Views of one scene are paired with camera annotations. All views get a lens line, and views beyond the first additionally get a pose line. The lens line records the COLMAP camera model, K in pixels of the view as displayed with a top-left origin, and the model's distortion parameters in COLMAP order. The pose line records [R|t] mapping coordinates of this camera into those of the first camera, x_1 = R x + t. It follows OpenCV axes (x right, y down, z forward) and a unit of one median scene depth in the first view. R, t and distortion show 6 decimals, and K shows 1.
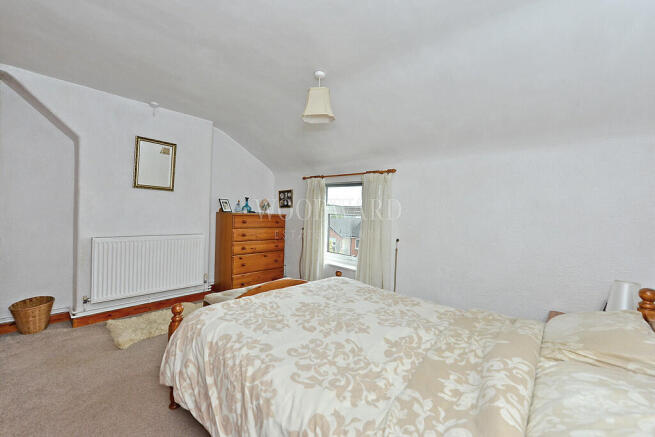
lens RADIAL K [[262.3, 0, 328.7], [0, 262.3, 218.4], [0, 0, 1]] dist [-0.006643, 0.000438]
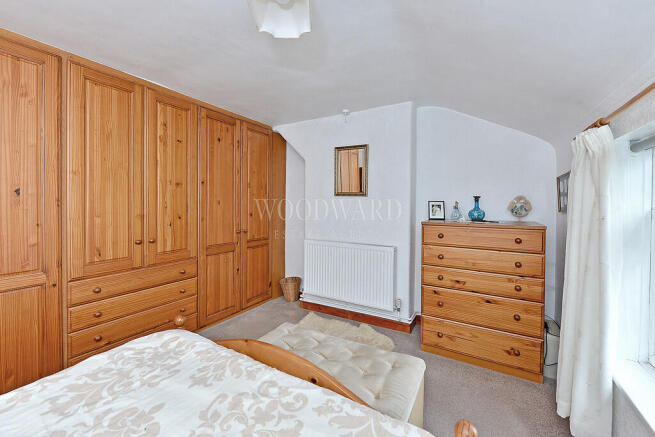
lens RADIAL K [[262.3, 0, 335.2], [0, 262.3, 202.5], [0, 0, 1]] dist [-0.006643, 0.000438]
pose [[0.213907, -0.040031, -0.976034, 0.245611], [-0.023597, 0.998657, -0.046130, -0.031680], [0.976569, 0.032899, 0.212675, 0.617136]]
